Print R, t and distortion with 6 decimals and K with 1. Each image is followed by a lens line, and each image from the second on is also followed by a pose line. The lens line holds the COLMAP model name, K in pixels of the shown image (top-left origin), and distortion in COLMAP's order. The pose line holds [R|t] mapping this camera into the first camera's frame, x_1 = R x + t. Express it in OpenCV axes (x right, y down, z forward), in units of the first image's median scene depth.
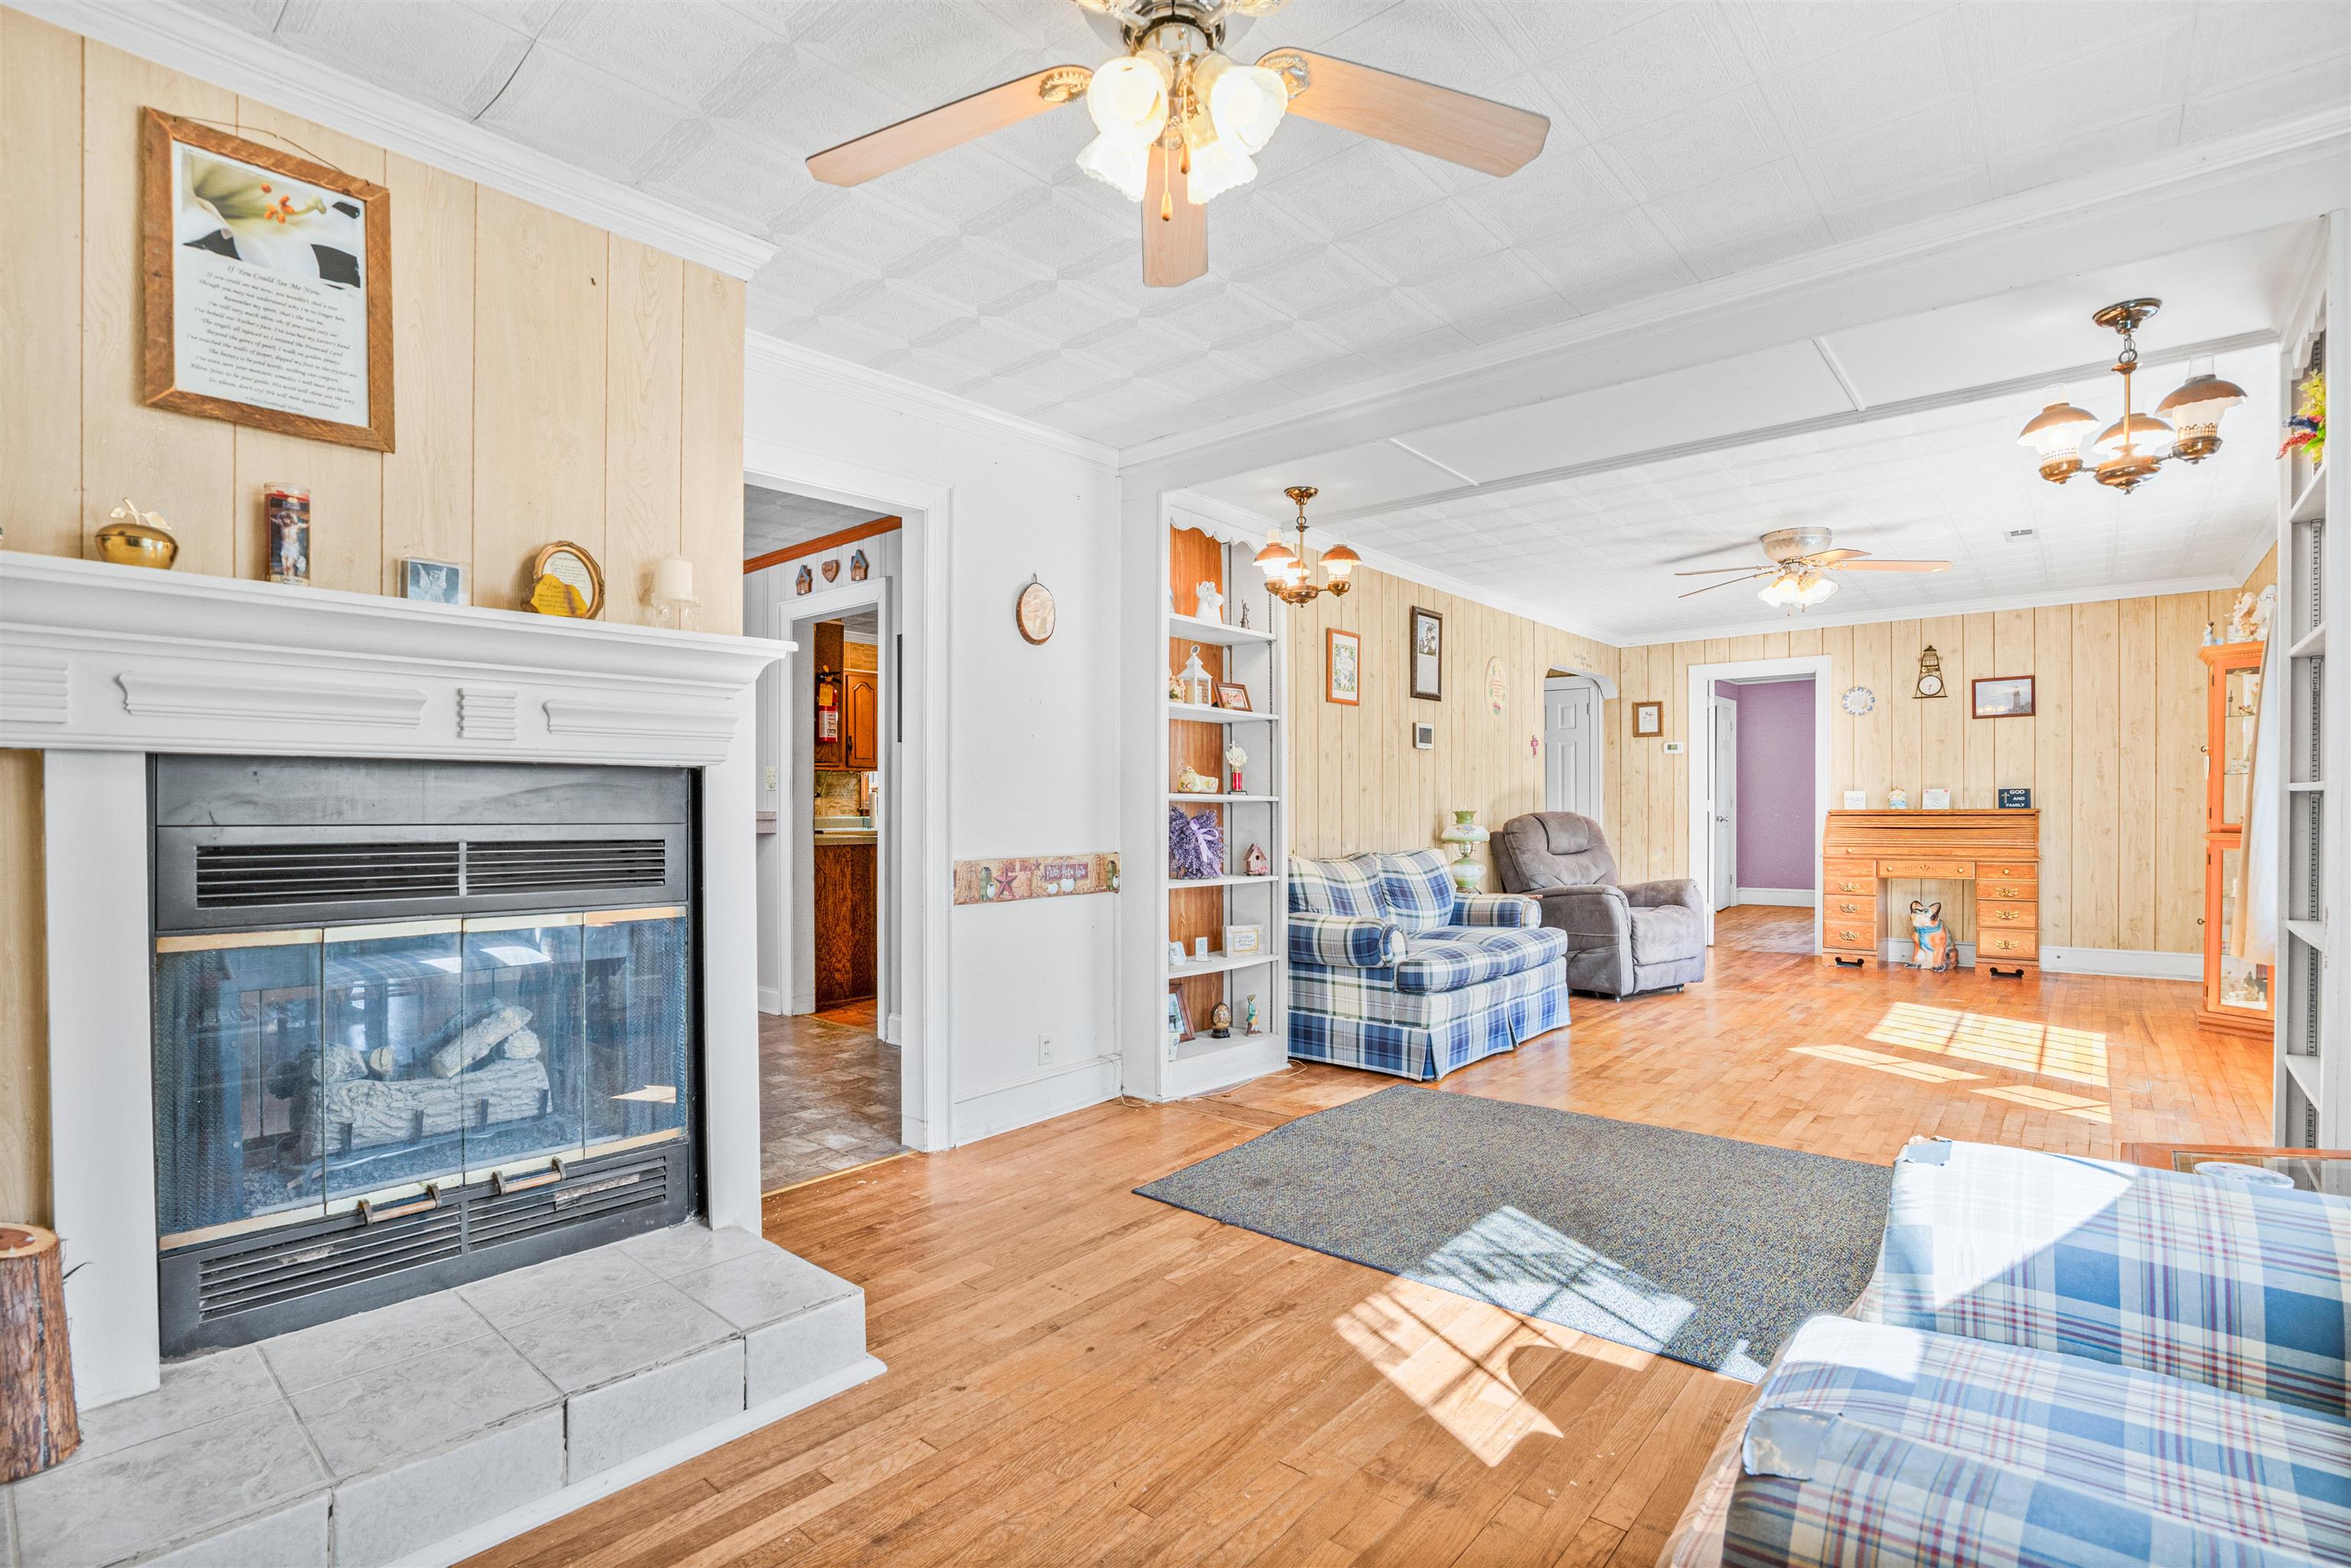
lens RADIAL K [[1107.7, 0, 1156.7], [0, 1107.7, 811.4], [0, 0, 1]] dist [-0.043768, 0.019501]
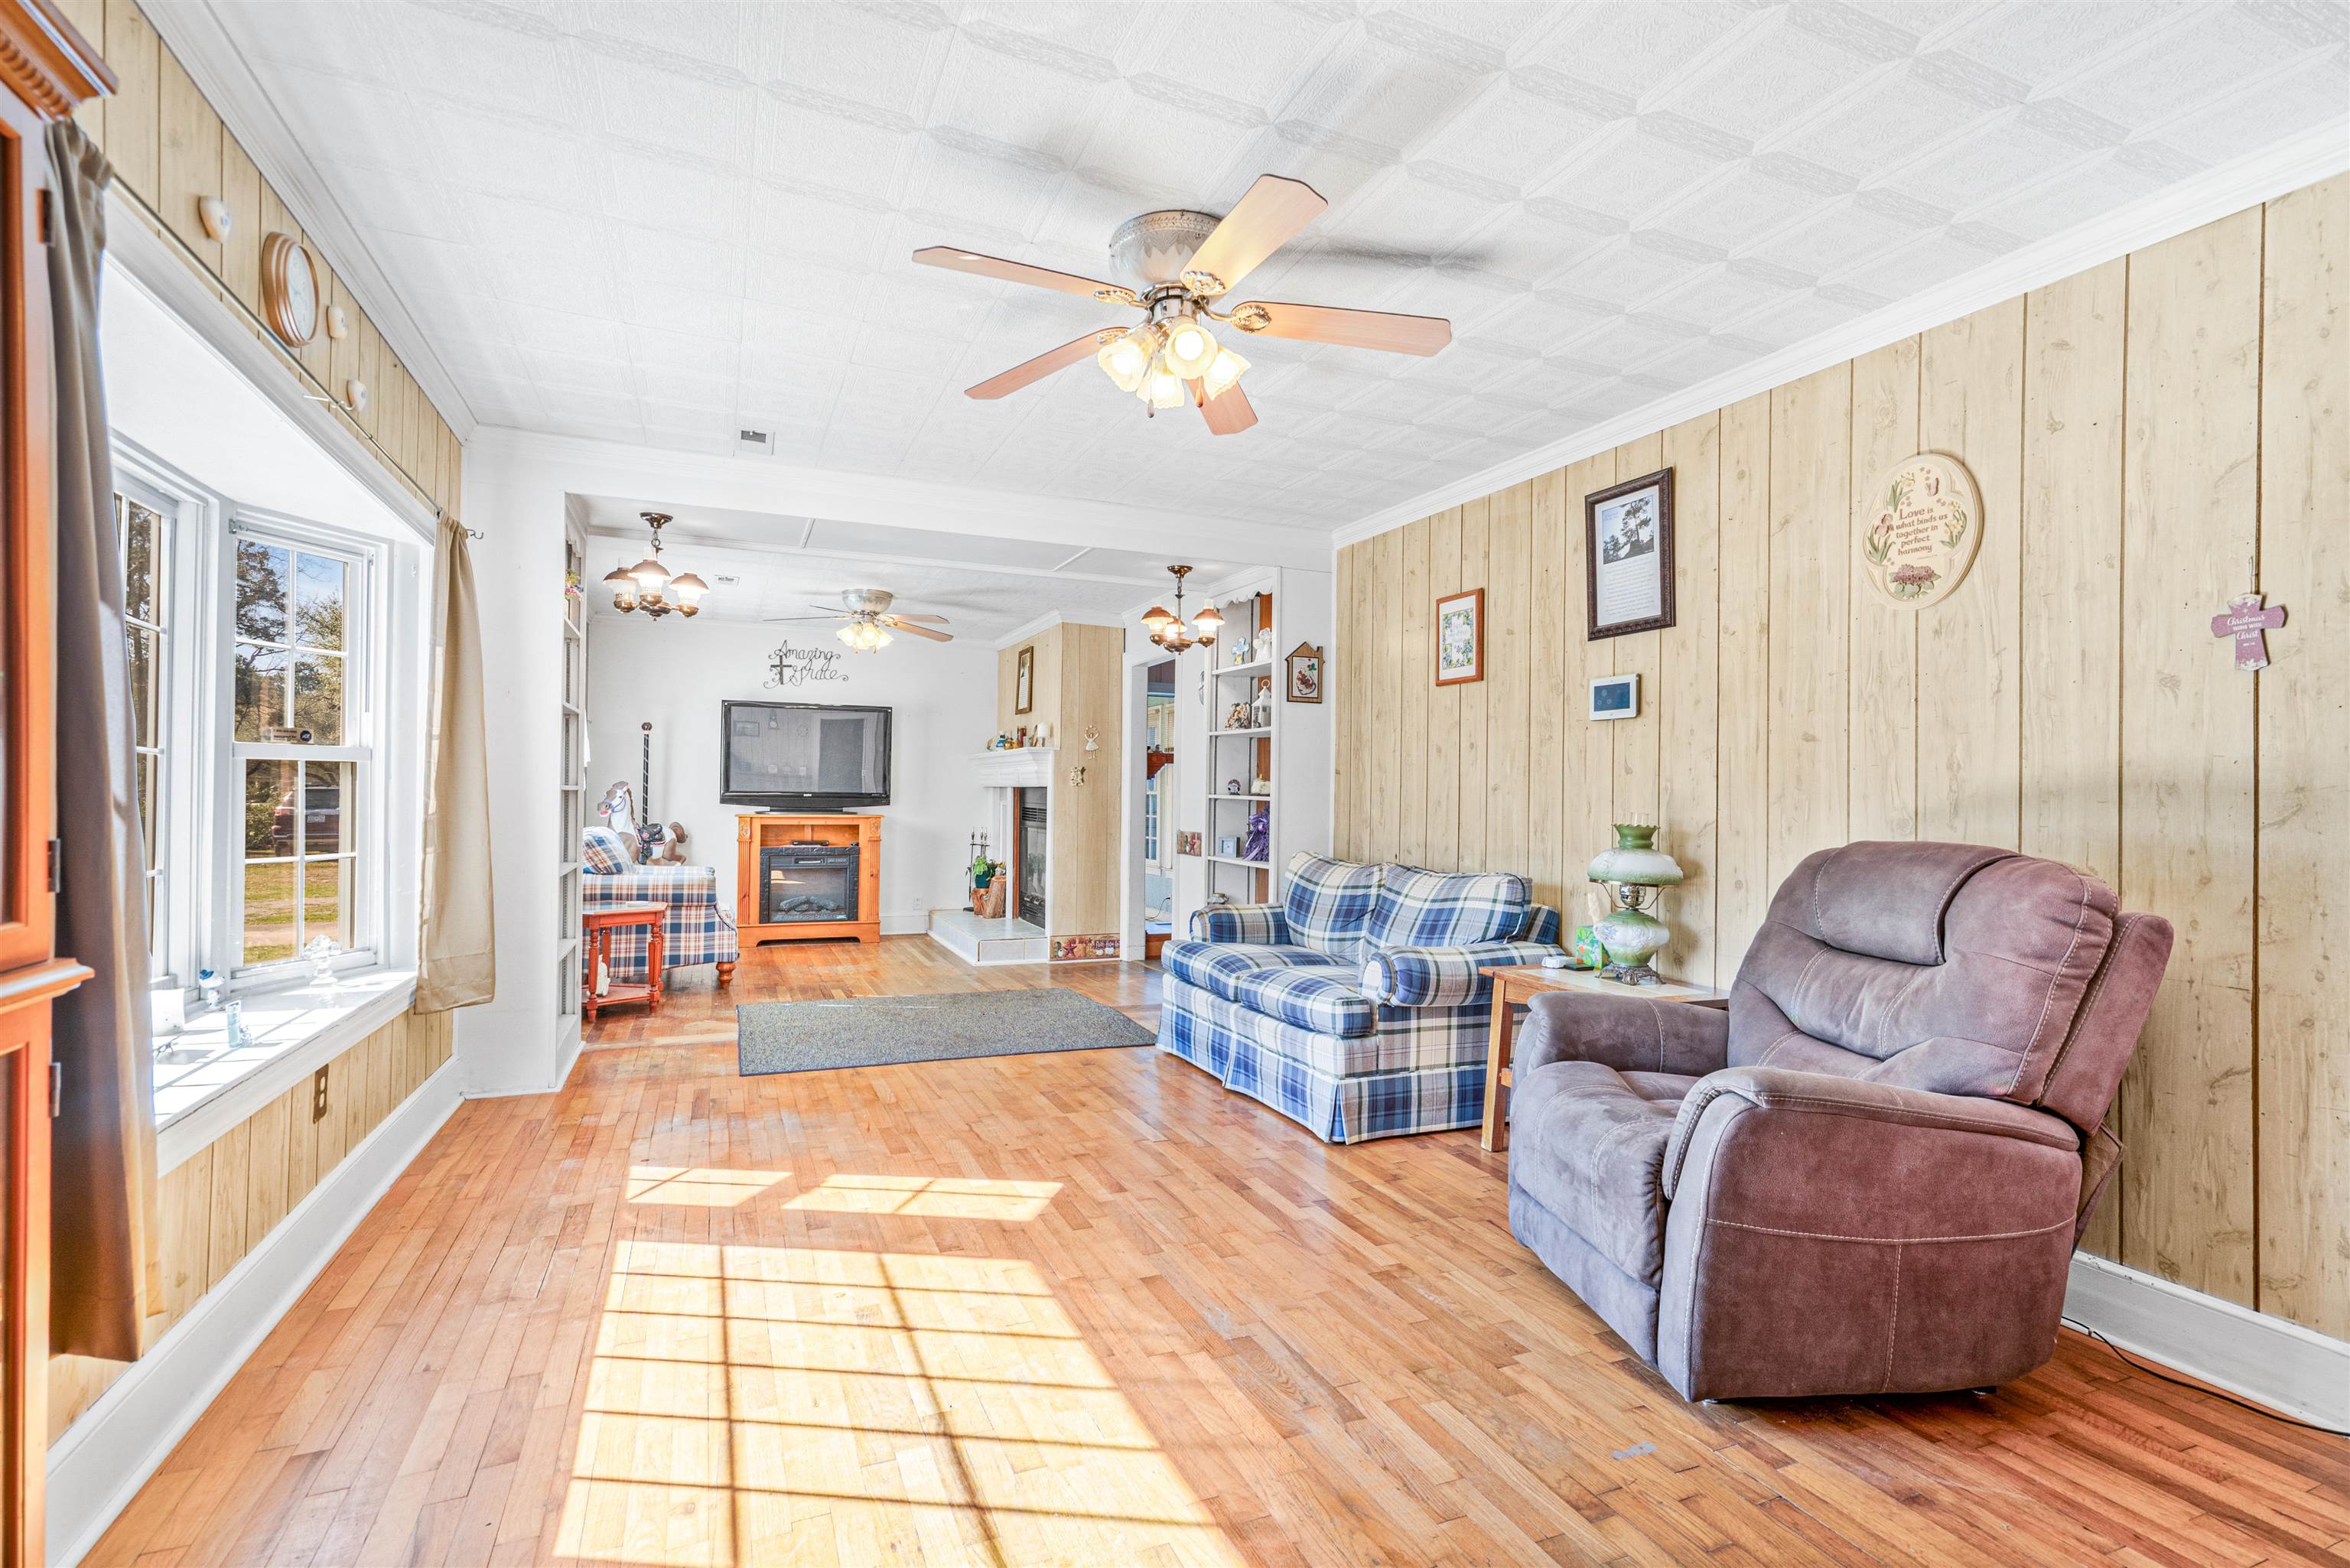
lens RADIAL K [[1076.8, 0, 1168.4], [0, 1076.8, 783.6], [0, 0, 1]] dist [0.000661, 0.001368]
pose [[-0.432007, -0.014771, -0.901749, 1.315534], [-0.018753, 0.999797, -0.007392, -0.019690], [0.901675, 0.013717, -0.432197, 1.564945]]
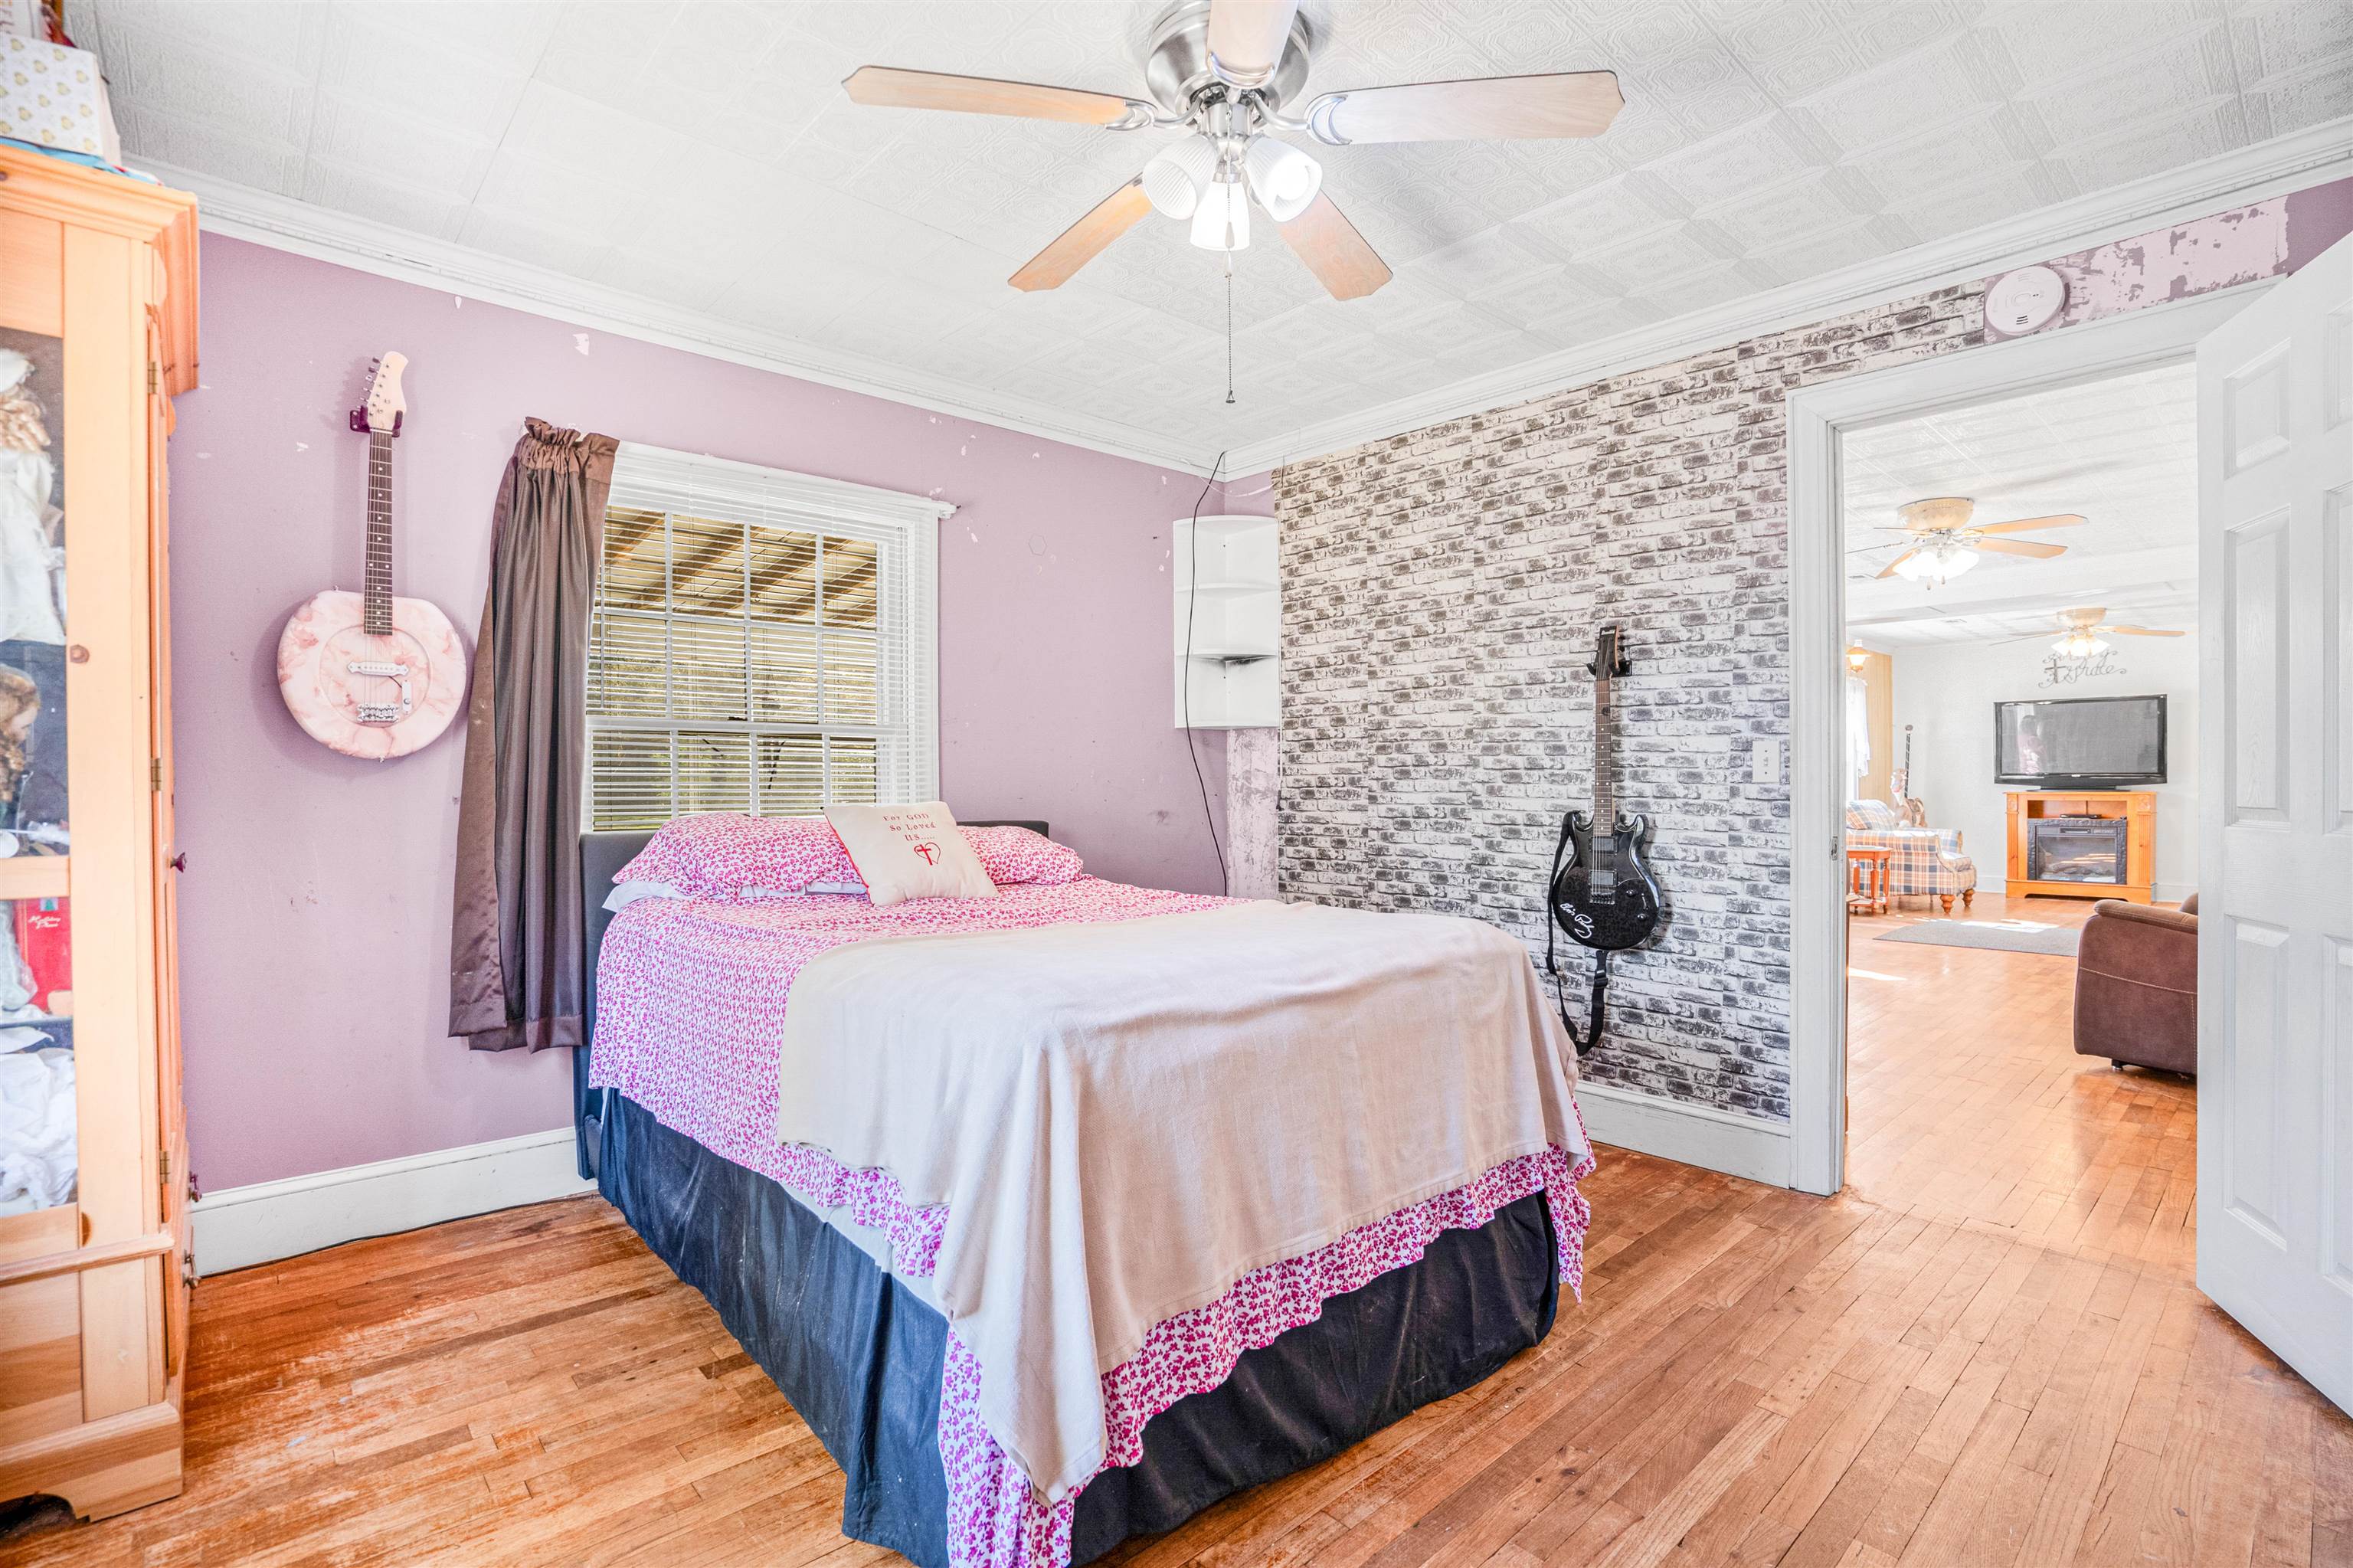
lens RADIAL K [[1104.9, 0, 1164.6], [0, 1104.9, 789.5], [0, 0, 1]] dist [-0.058054, 0.022177]
pose [[-0.993331, 0.005046, 0.115187, 1.519204], [0.007180, 0.999810, 0.018125, -0.027418], [-0.115074, 0.018831, -0.993178, 2.662208]]
